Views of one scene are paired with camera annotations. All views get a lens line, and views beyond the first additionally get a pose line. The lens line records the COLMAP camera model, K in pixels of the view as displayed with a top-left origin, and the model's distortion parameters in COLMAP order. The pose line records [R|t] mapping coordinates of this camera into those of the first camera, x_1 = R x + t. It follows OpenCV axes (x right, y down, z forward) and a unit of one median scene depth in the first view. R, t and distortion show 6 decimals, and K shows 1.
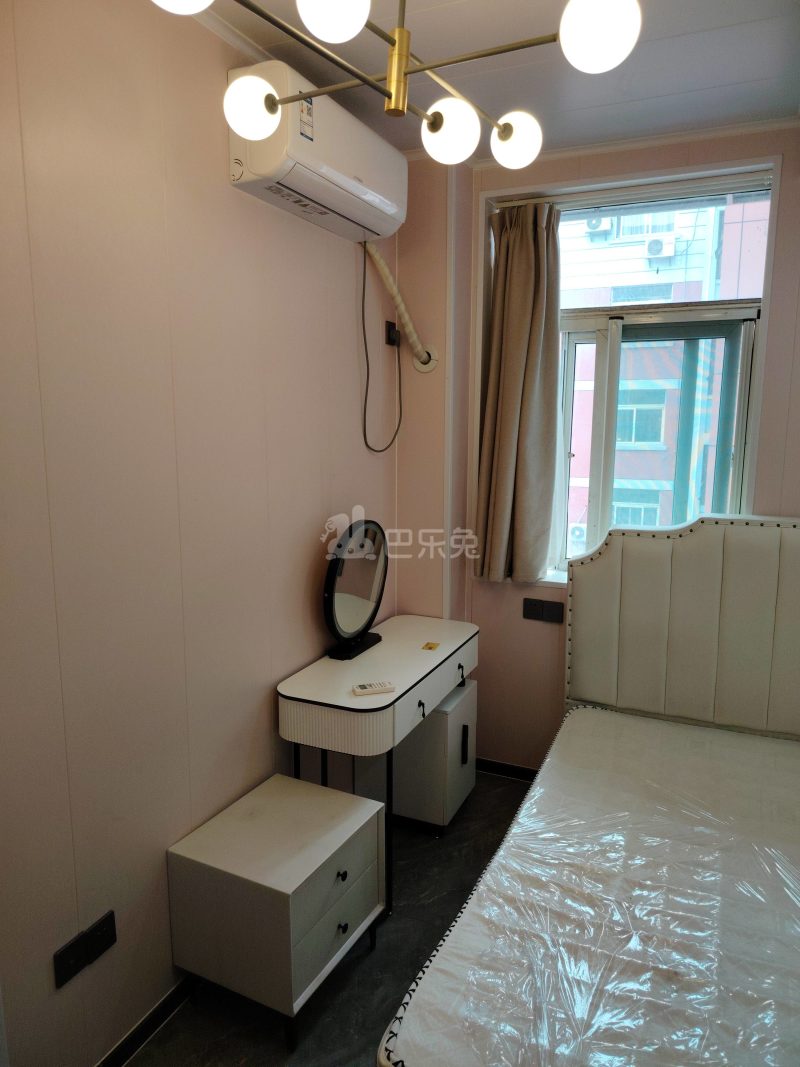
lens RADIAL K [[745.6, 0, 401.1], [0, 745.6, 537.8], [0, 0, 1]] dist [0.004559, -0.003915]
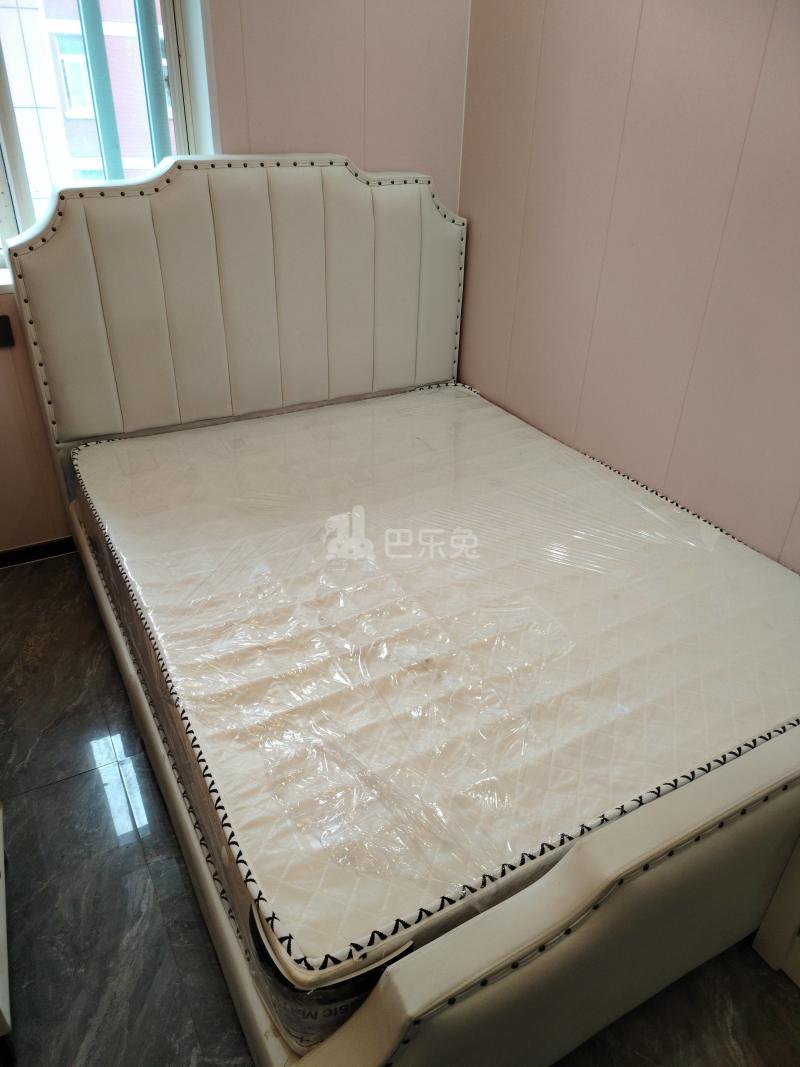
lens RADIAL K [[745.6, 0, 401.1], [0, 745.6, 537.8], [0, 0, 1]] dist [0.004559, -0.003915]
pose [[0.600718, -0.402675, 0.690645, -0.140539], [0.109441, 0.897176, 0.427900, 0.016698], [-0.791935, -0.181462, 0.583019, 0.285650]]
